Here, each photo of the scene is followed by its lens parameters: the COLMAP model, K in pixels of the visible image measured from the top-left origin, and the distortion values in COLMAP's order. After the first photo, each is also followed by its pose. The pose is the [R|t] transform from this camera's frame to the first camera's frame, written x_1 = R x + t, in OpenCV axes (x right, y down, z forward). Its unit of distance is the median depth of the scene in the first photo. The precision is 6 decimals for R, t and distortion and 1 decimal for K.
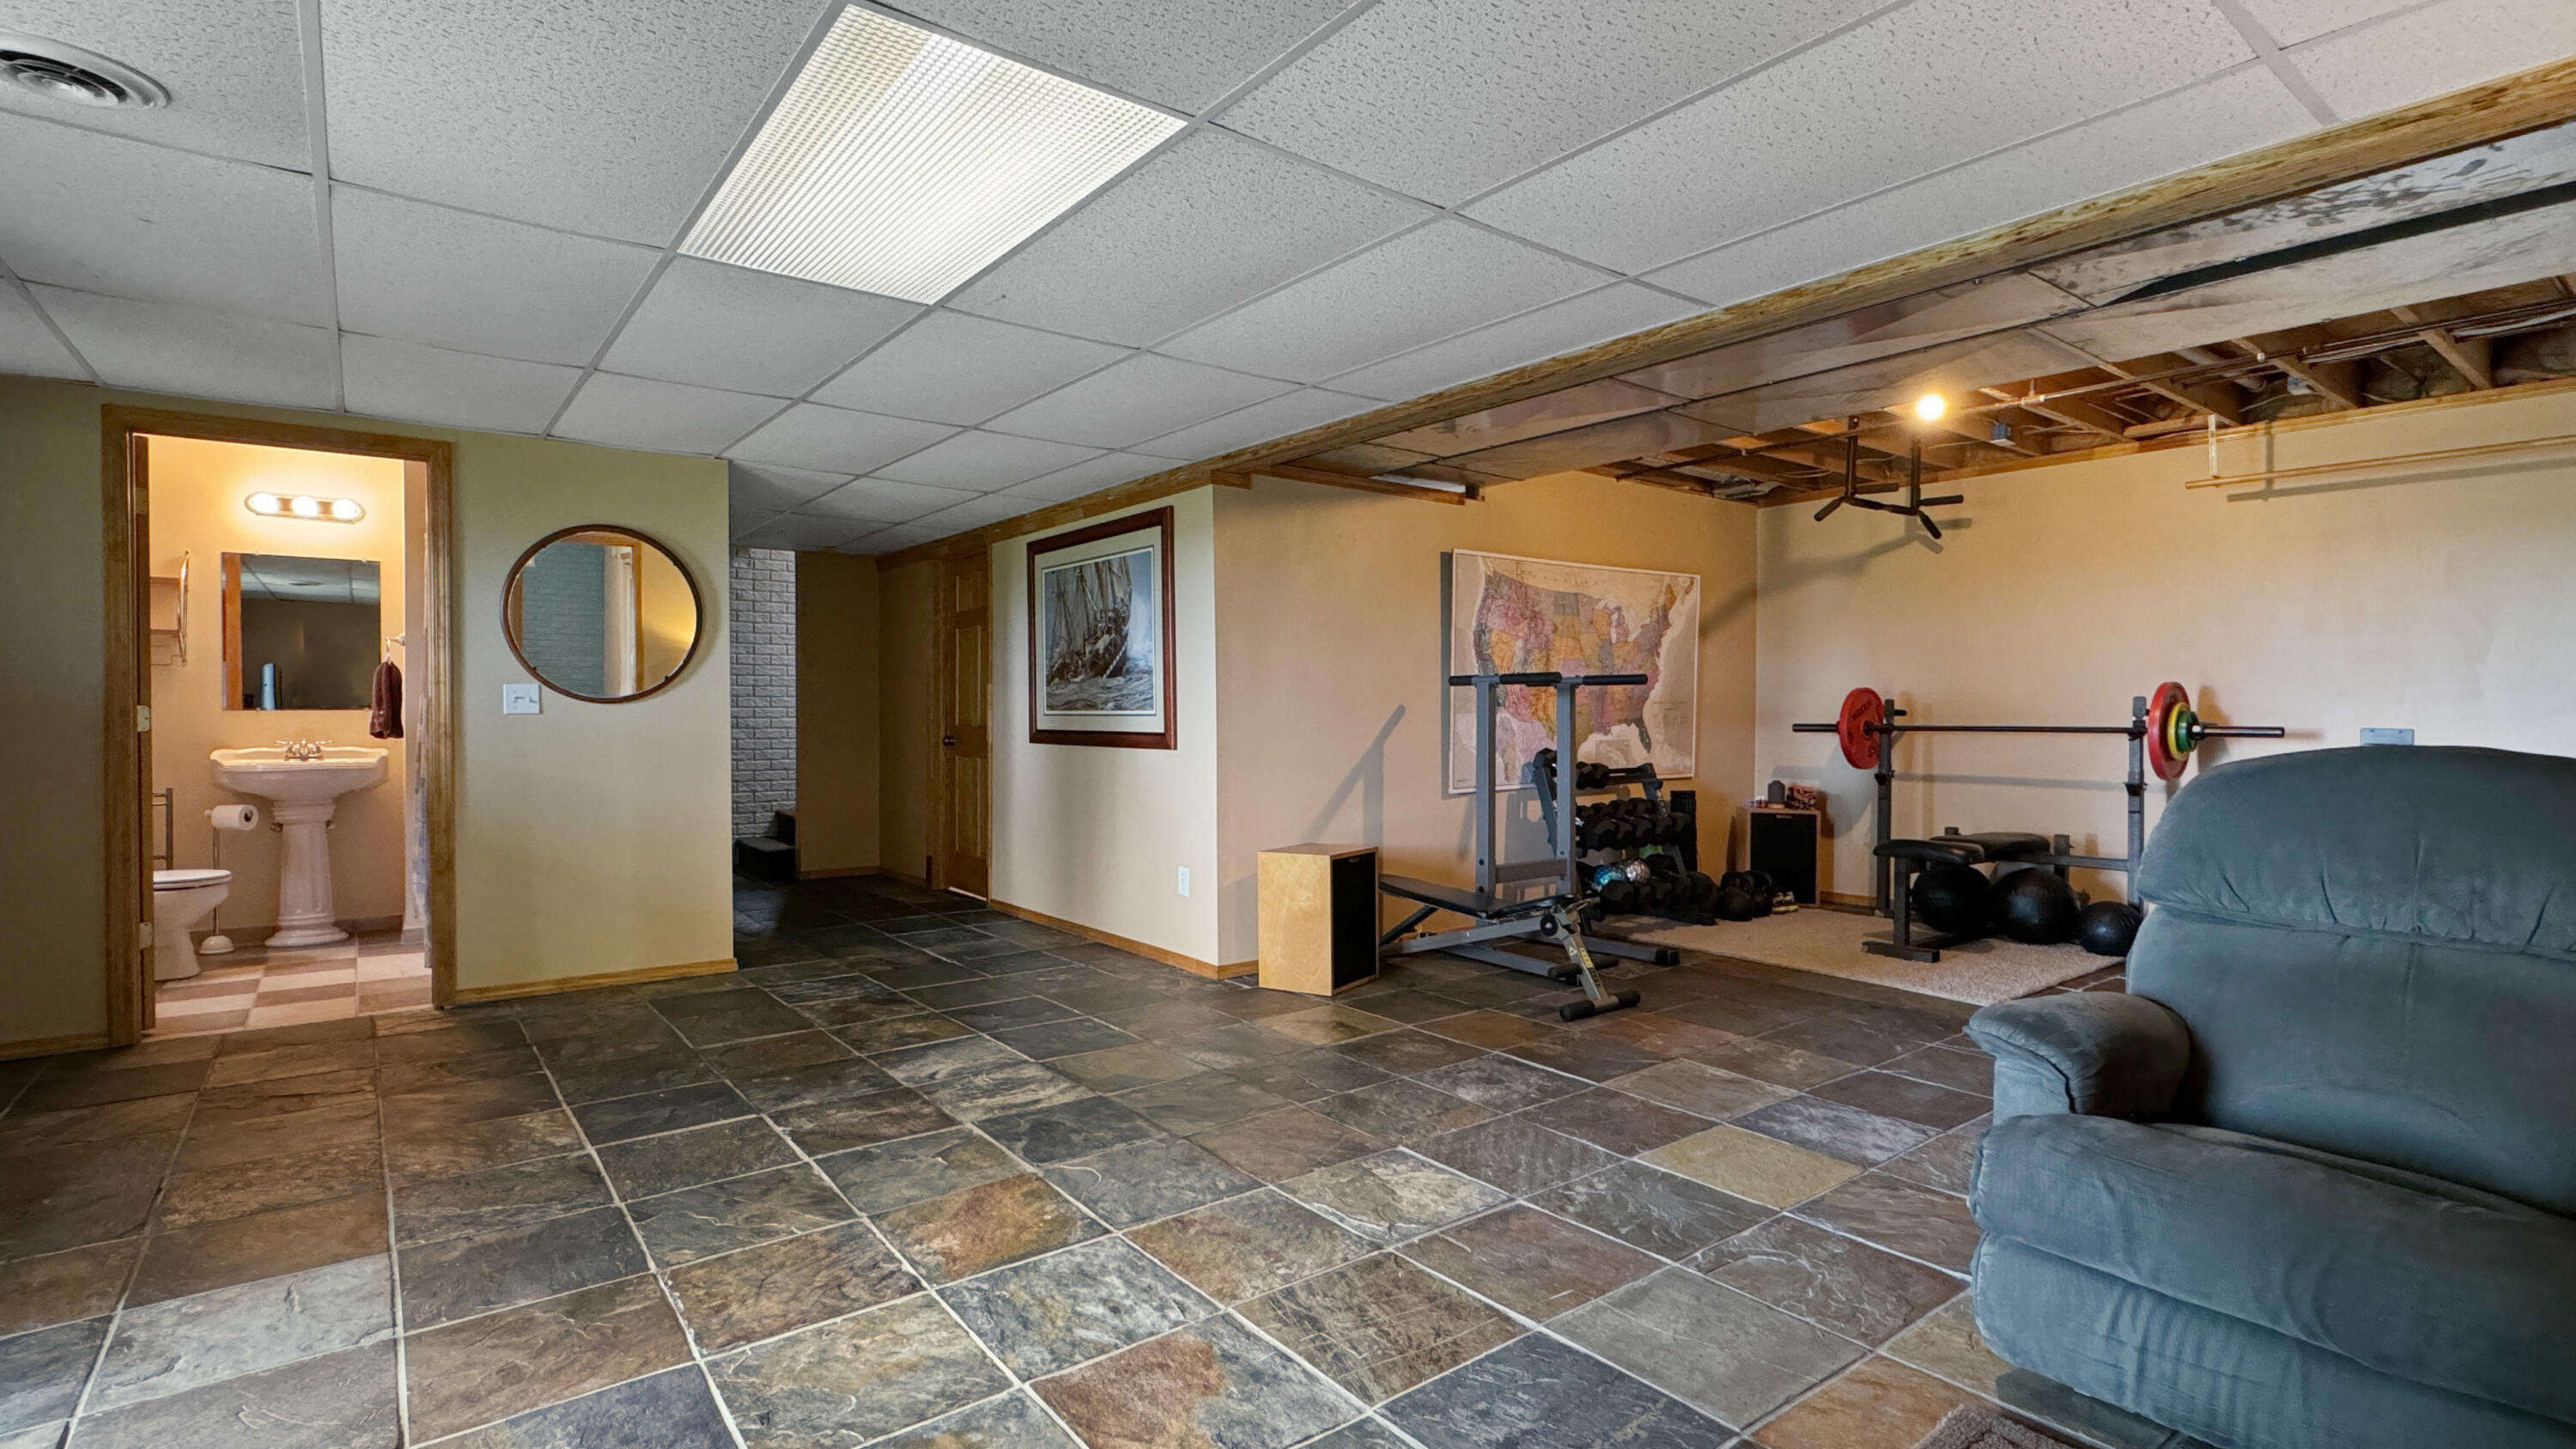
lens RADIAL K [[1204.6, 0, 1276.7], [0, 1204.6, 716.2], [0, 0, 1]] dist [-0.004943, 0.002906]
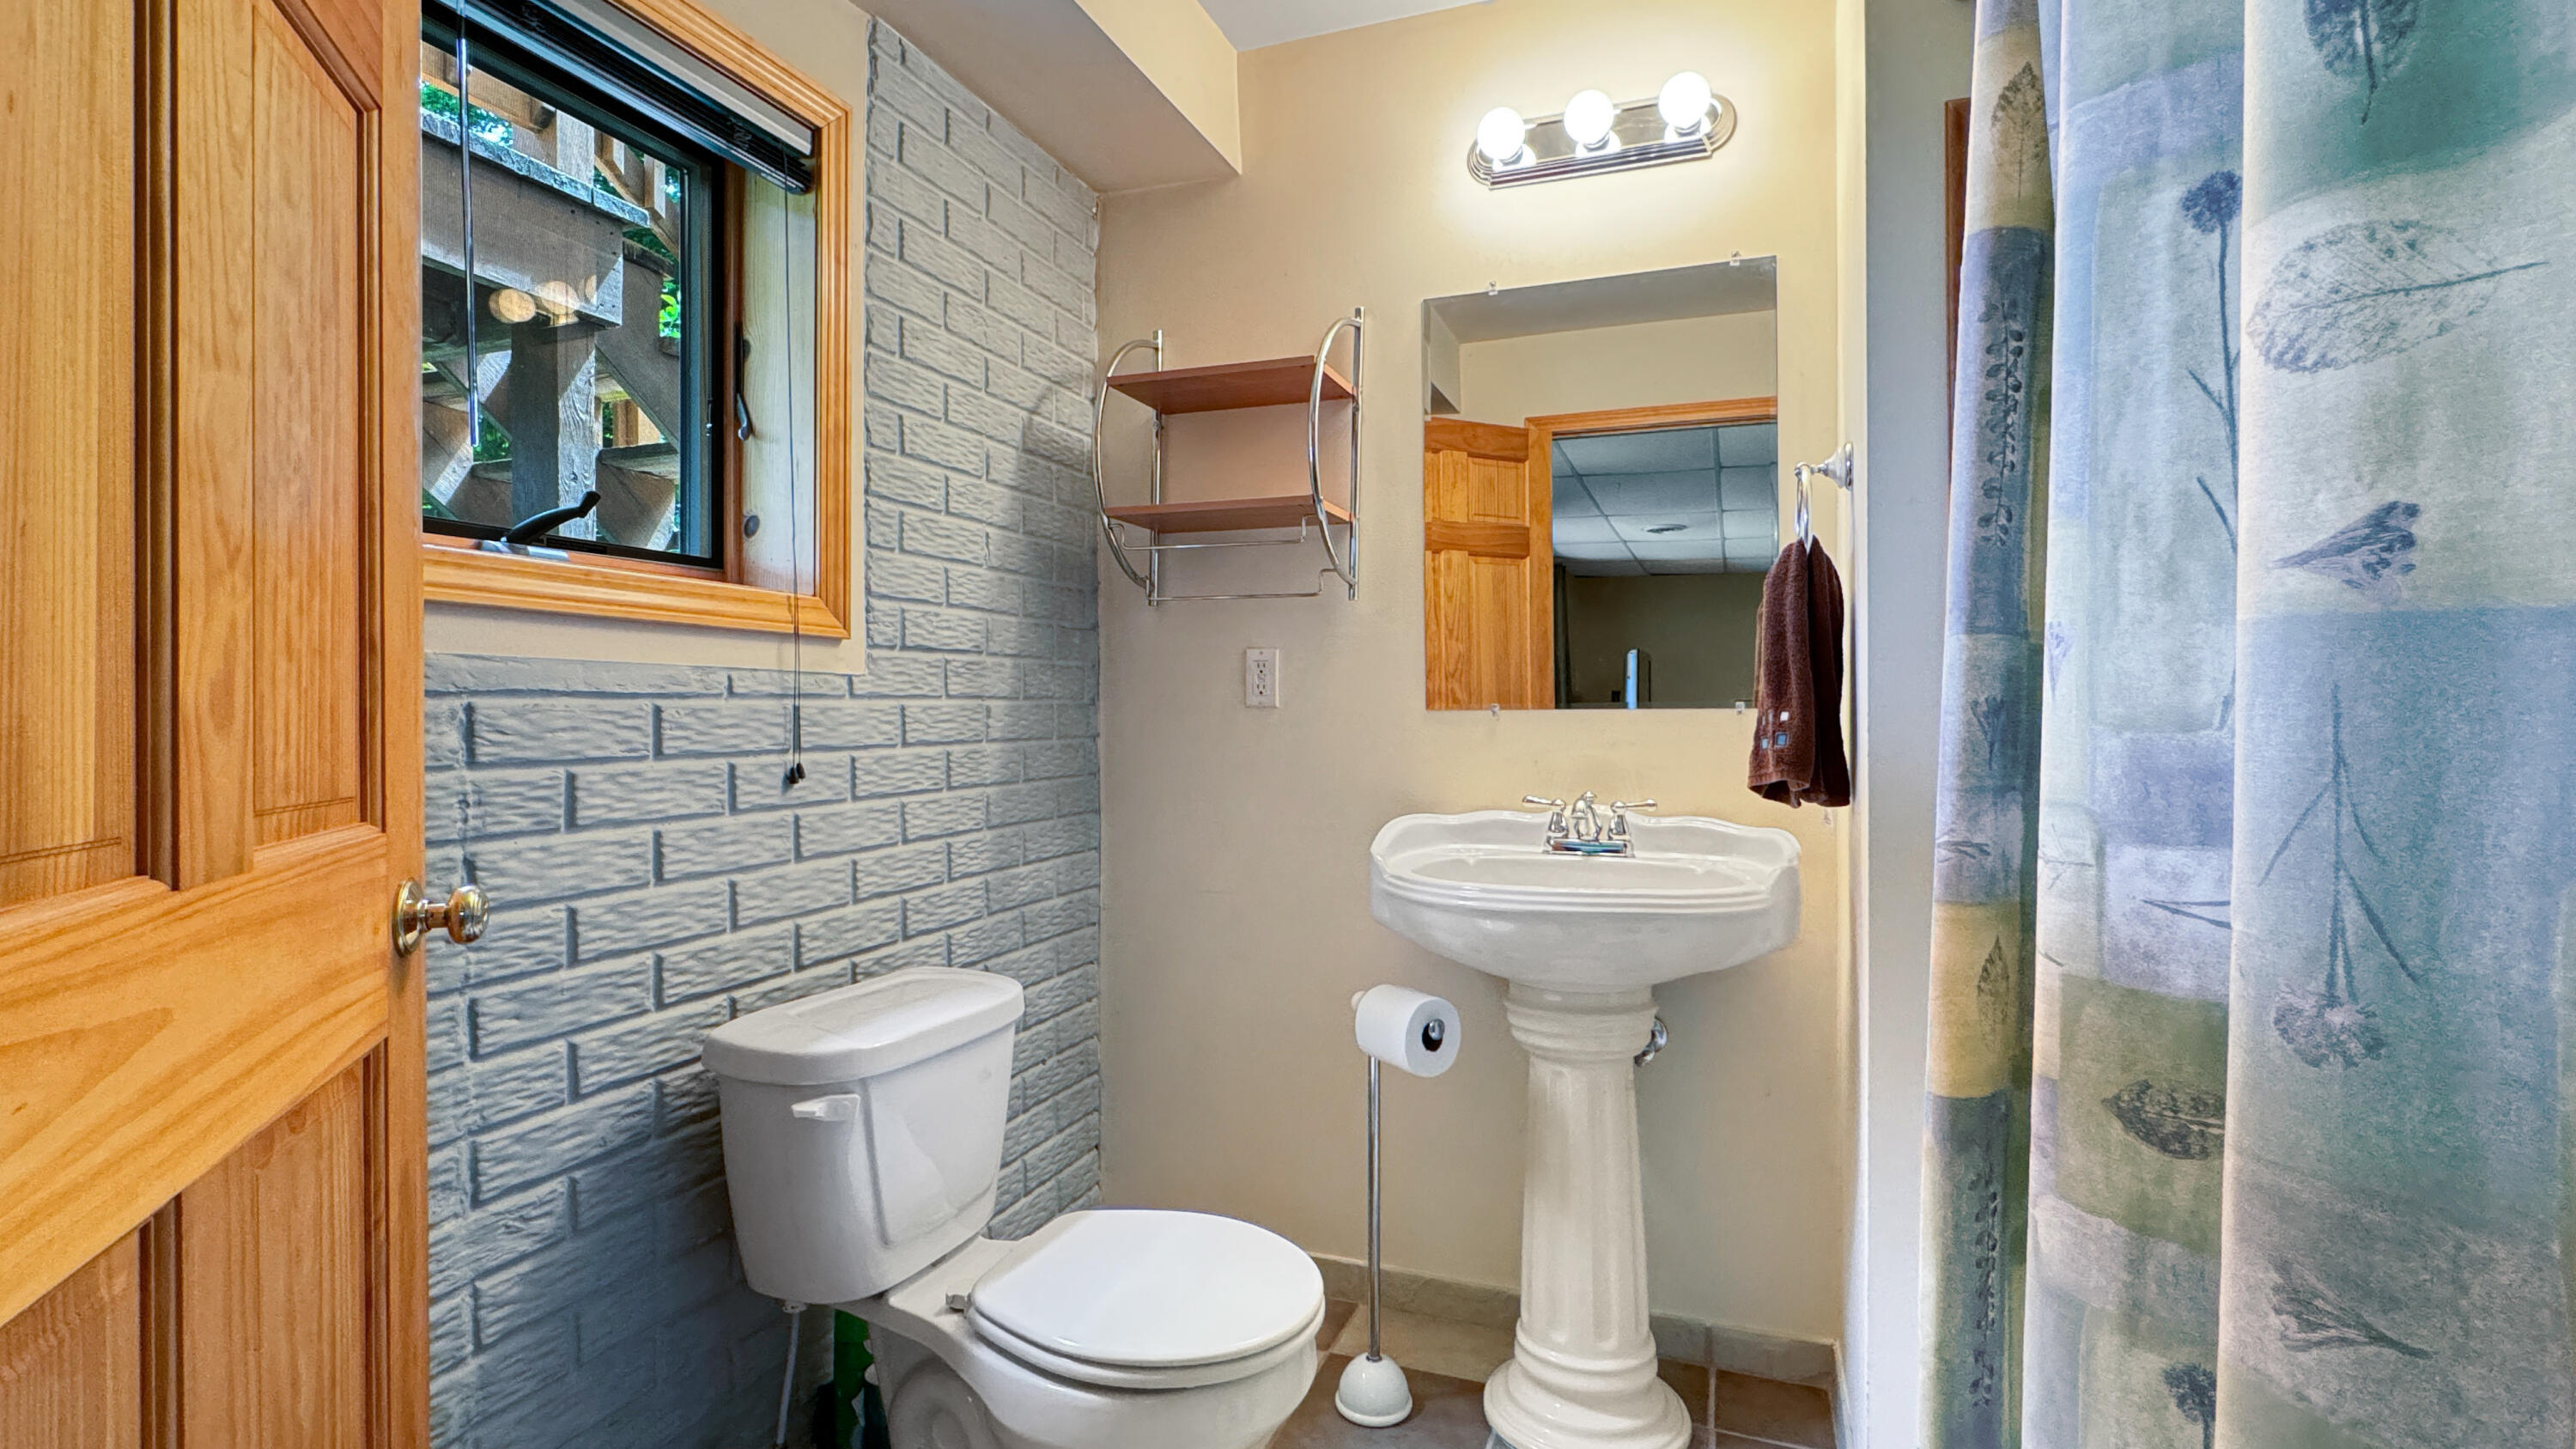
lens RADIAL K [[1204.6, 0, 1294.2], [0, 1204.6, 723.4], [0, 0, 1]] dist [-0.004943, 0.002906]
pose [[0.531041, 0.002614, -0.847342, -0.415574], [0.002897, 0.999984, 0.004901, -0.002436], [0.847341, -0.005057, 0.531025, 0.552316]]
